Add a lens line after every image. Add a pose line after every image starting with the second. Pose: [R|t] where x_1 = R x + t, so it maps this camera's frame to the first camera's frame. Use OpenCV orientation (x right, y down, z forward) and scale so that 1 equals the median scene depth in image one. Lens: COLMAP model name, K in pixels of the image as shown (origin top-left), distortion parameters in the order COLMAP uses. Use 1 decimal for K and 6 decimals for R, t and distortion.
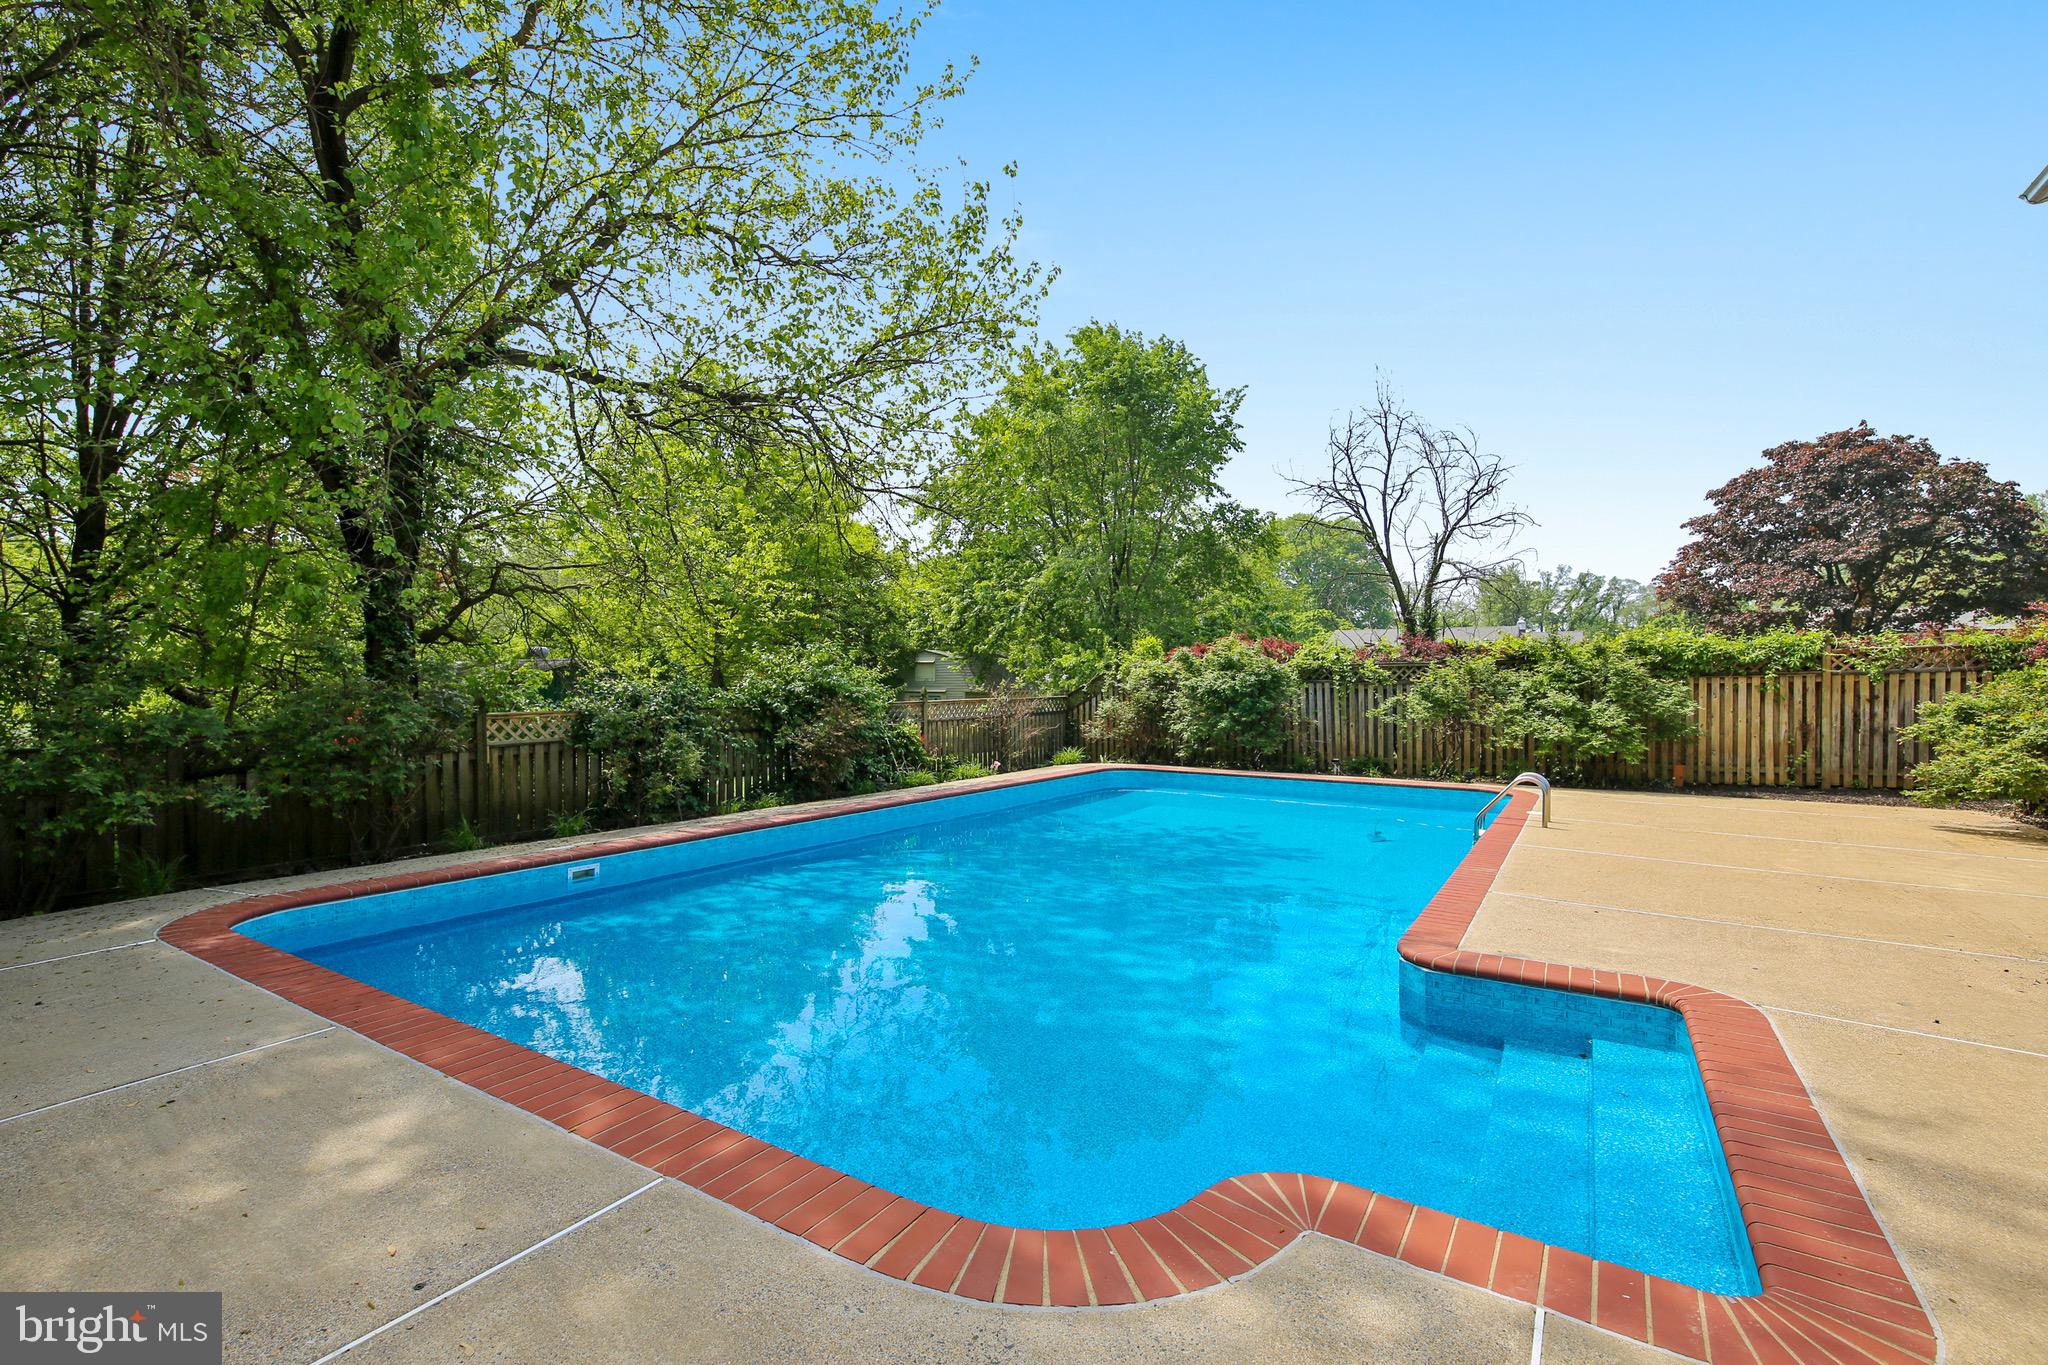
lens RADIAL K [[889.3, 0, 1016.0], [0, 889.3, 675.9], [0, 0, 1]] dist [-0.008520, 0.000039]
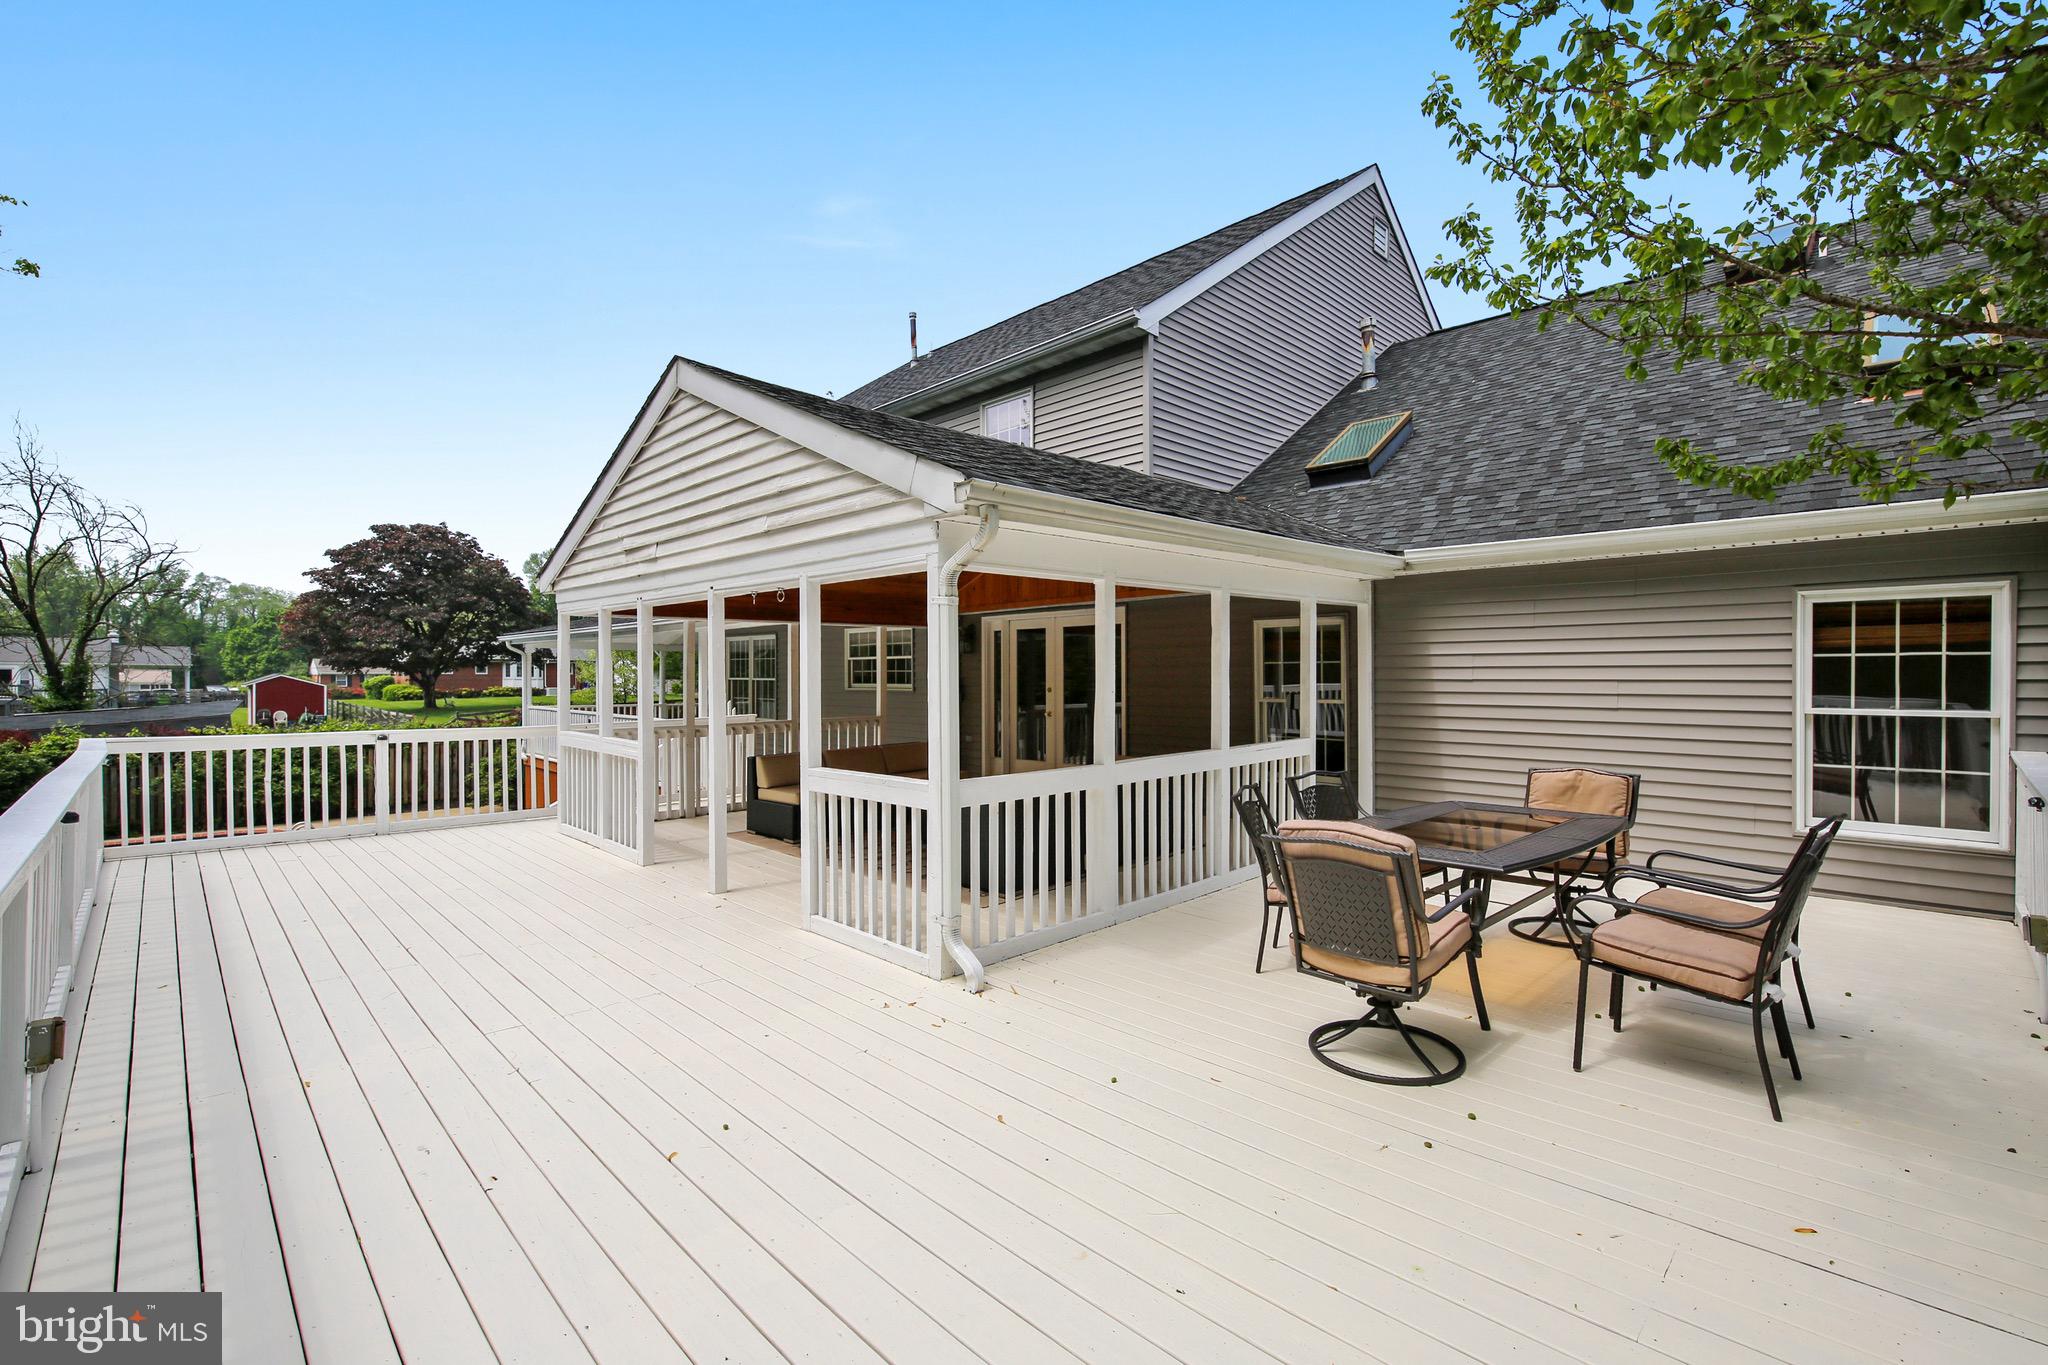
lens RADIAL K [[889.3, 0, 1016.0], [0, 889.3, 675.9], [0, 0, 1]] dist [-0.008520, 0.000039]
pose [[0.222925, -0.002533, 0.974832, -0.230974], [-0.002721, 0.999991, 0.003220, -0.052701], [-0.974832, -0.003370, 0.222916, -0.233616]]
